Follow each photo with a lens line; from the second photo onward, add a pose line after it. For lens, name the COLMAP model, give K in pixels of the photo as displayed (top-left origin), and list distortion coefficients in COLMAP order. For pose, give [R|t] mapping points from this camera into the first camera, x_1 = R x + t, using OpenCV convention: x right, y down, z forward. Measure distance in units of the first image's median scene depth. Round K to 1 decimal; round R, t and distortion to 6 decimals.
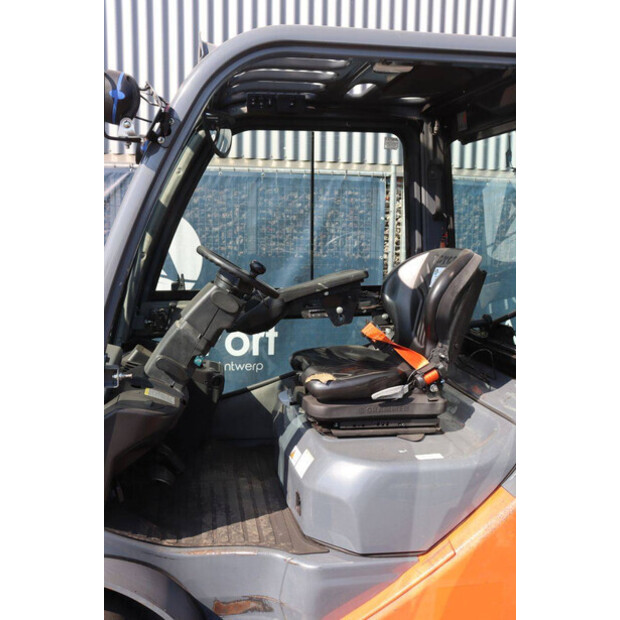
lens RADIAL K [[597.0, 0, 310.0], [0, 597.0, 310.0], [0, 0, 1]] dist [-0.148728, 0.194292]
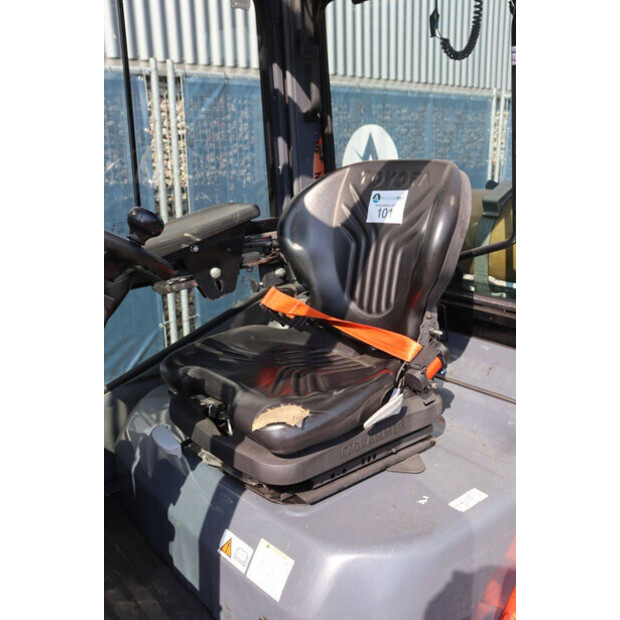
lens RADIAL K [[597.0, 0, 310.0], [0, 597.0, 310.0], [0, 0, 1]] dist [-0.148728, 0.194292]
pose [[0.874752, -0.162970, 0.456344, -0.153560], [0.099549, 0.982100, 0.159907, -0.051502], [-0.474236, -0.094450, 0.875317, 0.430304]]
